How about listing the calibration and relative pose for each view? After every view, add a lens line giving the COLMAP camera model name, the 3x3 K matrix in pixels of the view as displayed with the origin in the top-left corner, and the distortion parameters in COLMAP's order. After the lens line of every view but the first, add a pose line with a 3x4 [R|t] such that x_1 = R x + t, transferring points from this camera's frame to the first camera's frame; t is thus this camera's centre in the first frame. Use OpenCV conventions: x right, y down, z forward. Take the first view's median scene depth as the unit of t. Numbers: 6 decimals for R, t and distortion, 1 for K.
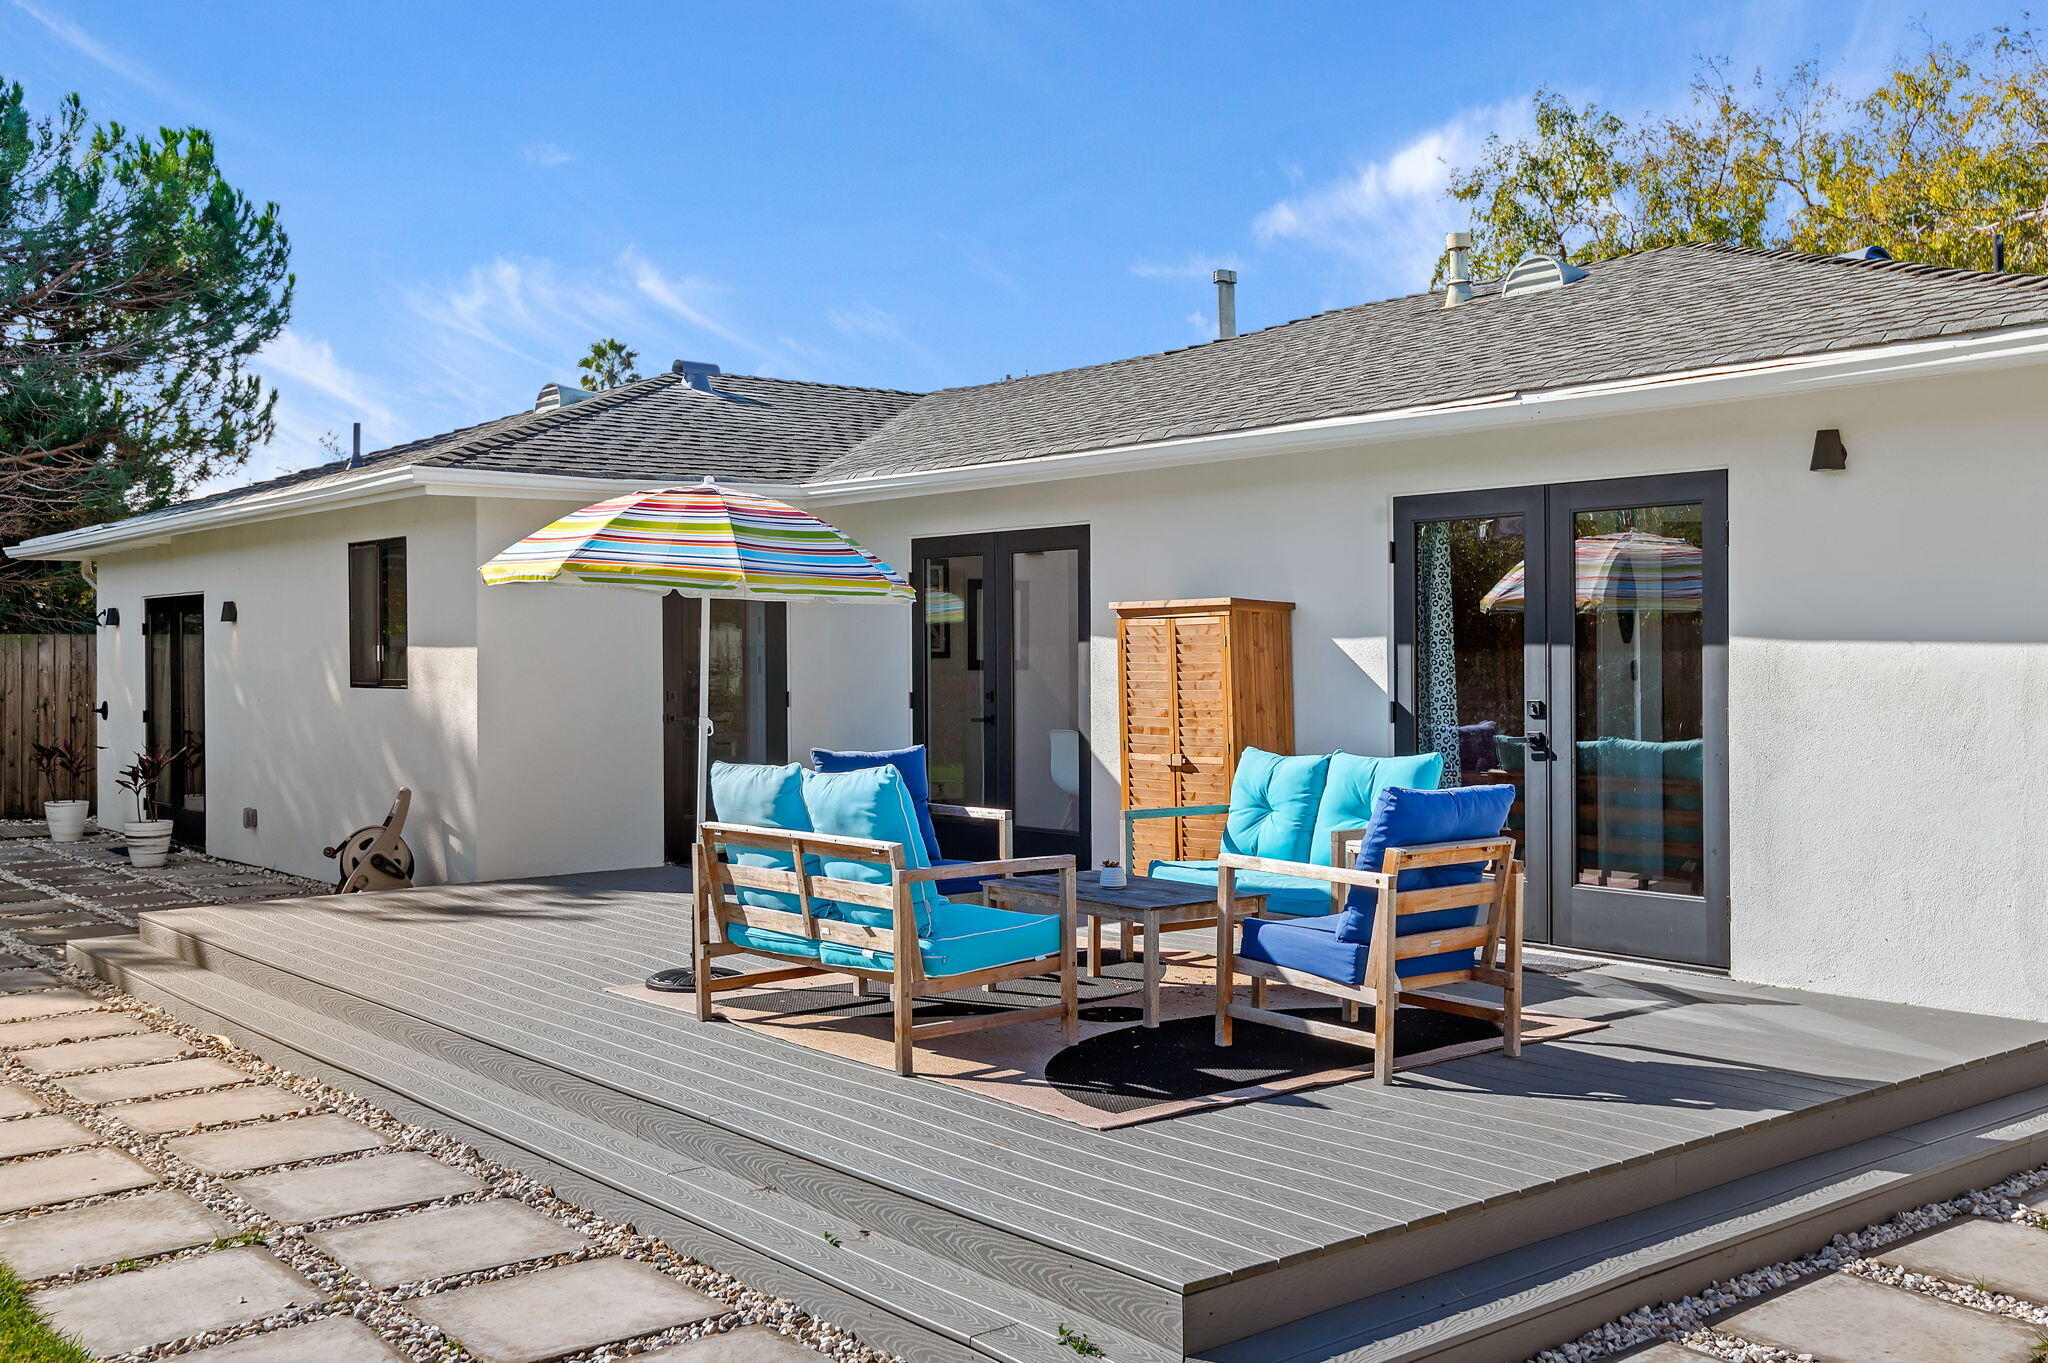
lens RADIAL K [[1943.6, 0, 1032.0], [0, 1943.6, 680.8], [0, 0, 1]] dist [-0.002832, 0.000000]
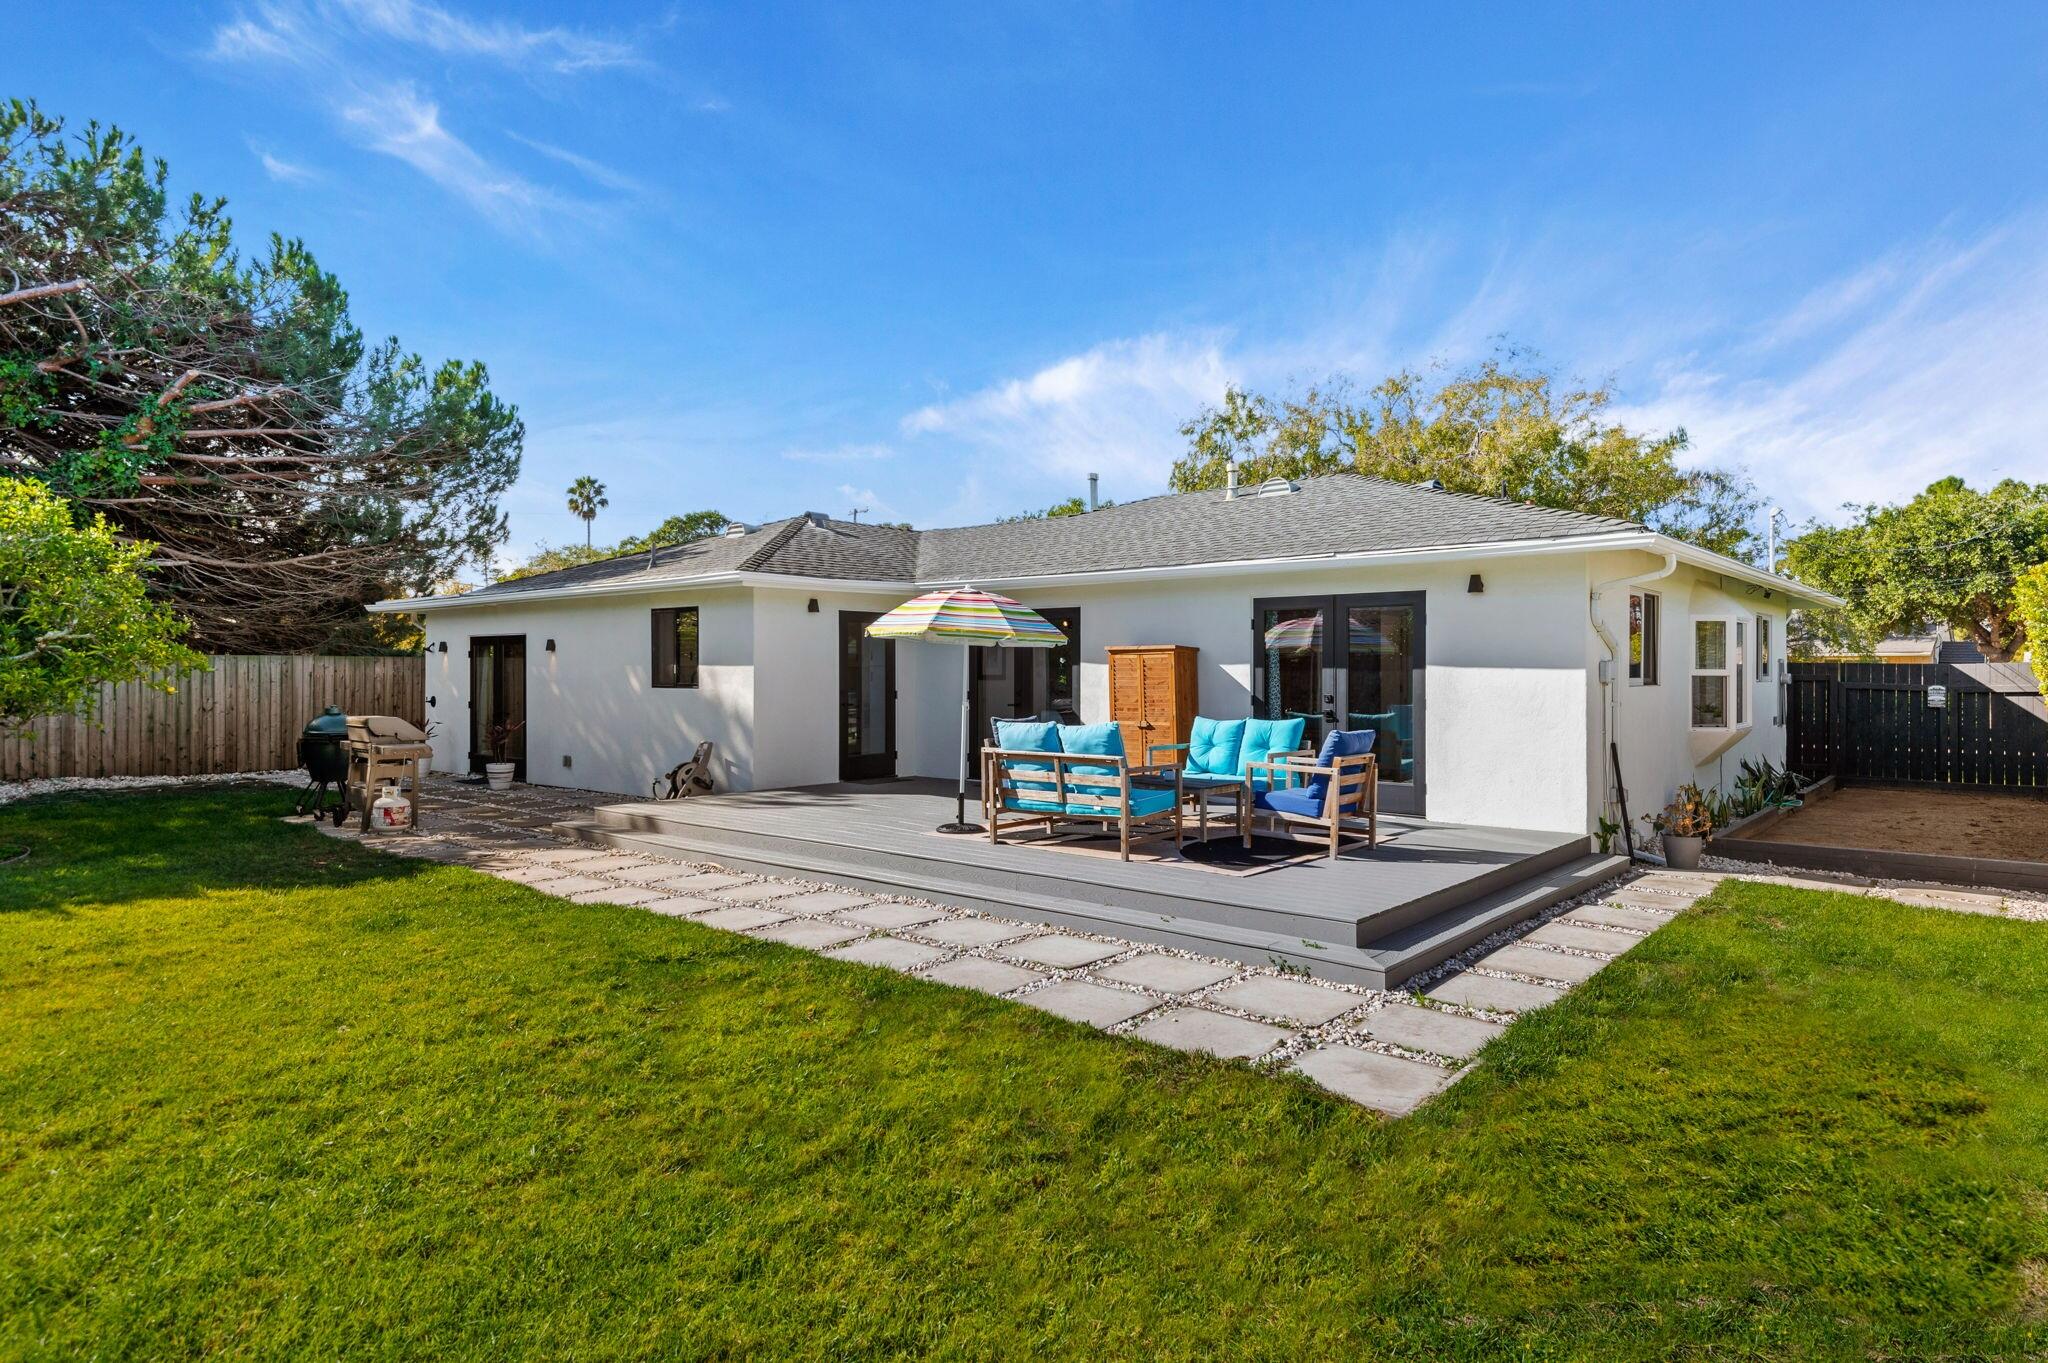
lens RADIAL K [[1151.9, 0, 1029.5], [0, 1151.9, 673.8], [0, 0, 1]] dist [0.011959, -0.005546]
pose [[0.984082, 0.006286, 0.177607, -0.273797], [-0.004065, 0.999909, -0.012866, 0.004416], [-0.177671, 0.011939, 0.984017, -0.184122]]
